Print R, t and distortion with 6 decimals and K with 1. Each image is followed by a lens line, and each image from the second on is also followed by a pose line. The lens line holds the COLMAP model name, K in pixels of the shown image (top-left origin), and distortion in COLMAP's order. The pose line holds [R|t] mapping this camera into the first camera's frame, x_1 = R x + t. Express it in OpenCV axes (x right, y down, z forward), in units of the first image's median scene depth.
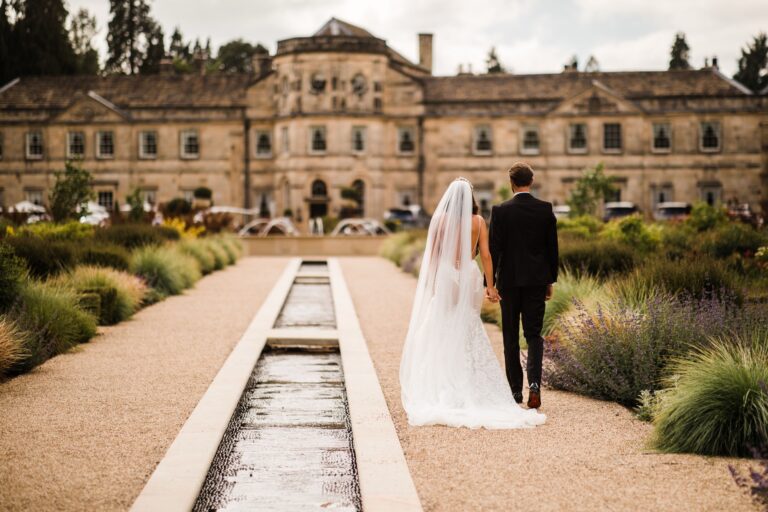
lens RADIAL K [[1974.6, 0, 384.0], [0, 1974.6, 256.0], [0, 0, 1]] dist [0.123302, -0.226052]
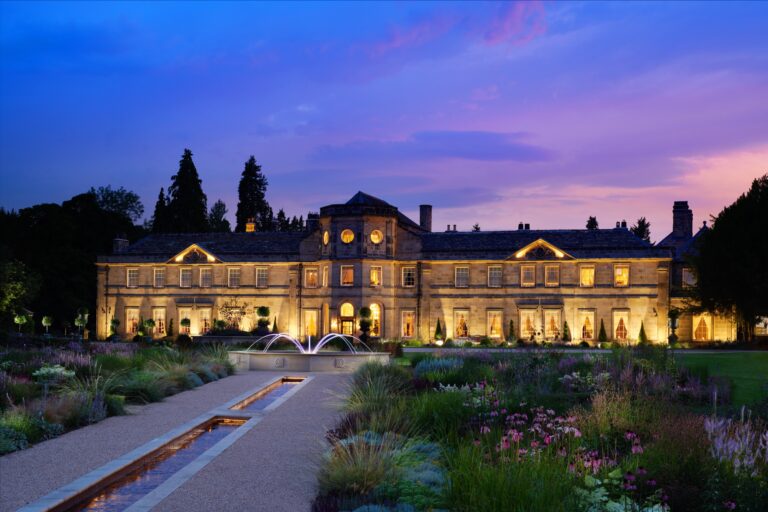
lens RADIAL K [[1083.2, 0, 373.3], [0, 1083.2, 257.4], [0, 0, 1]] dist [0.026721, 0.009178]
pose [[0.998832, 0.009184, -0.047446, 0.022410], [-0.012956, 0.996725, -0.079815, -0.008587], [0.046558, 0.080337, 0.995680, 0.203889]]
